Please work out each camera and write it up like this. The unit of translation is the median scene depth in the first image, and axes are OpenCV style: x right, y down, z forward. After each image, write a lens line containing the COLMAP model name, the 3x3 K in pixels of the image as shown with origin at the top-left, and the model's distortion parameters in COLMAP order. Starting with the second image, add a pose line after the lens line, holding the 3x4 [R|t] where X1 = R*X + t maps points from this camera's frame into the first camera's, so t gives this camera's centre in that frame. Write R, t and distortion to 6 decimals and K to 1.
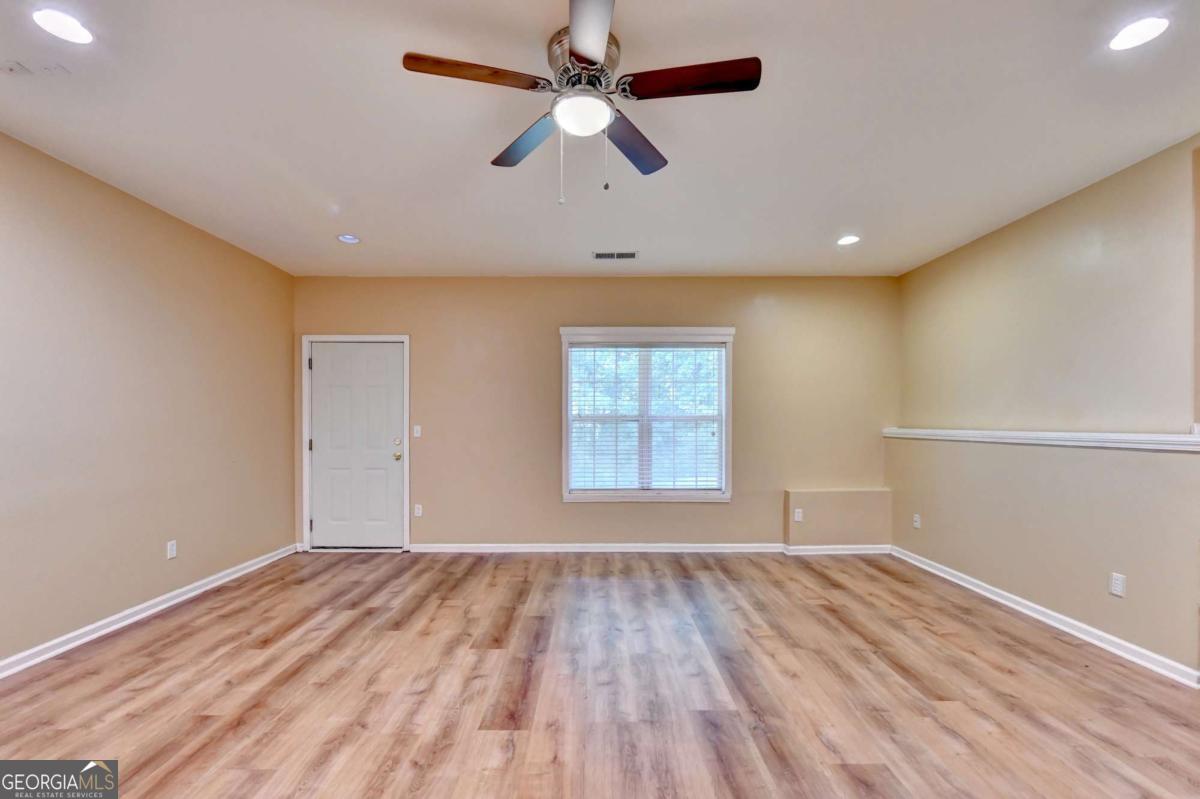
lens RADIAL K [[501.7, 0, 599.5], [0, 501.7, 429.1], [0, 0, 1]] dist [-0.002508, -0.000333]
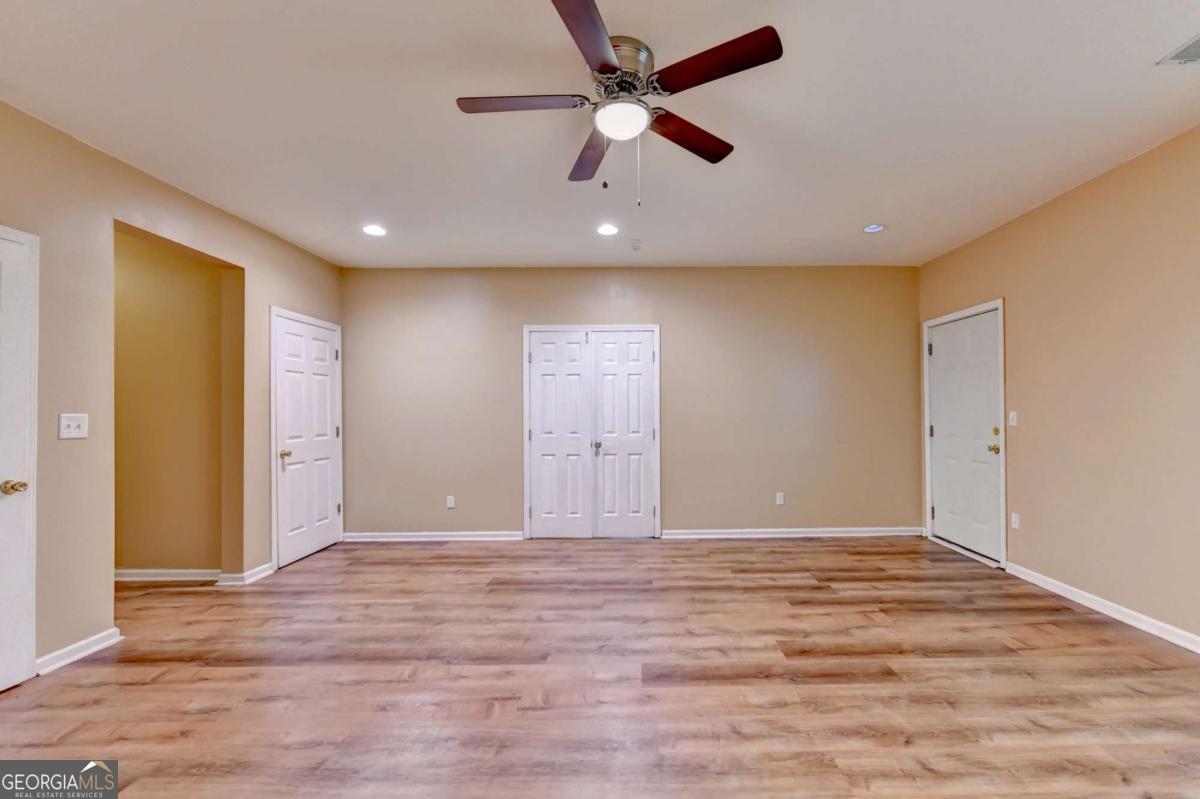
lens RADIAL K [[465.5, 0, 602.7], [0, 465.5, 410.3], [0, 0, 1]] dist [0.000194, 0.000003]
pose [[-0.003635, -0.007355, -0.999966, 0.490270], [-0.000853, 0.999973, -0.007352, -0.003264], [0.999993, 0.000827, -0.003641, 0.499243]]
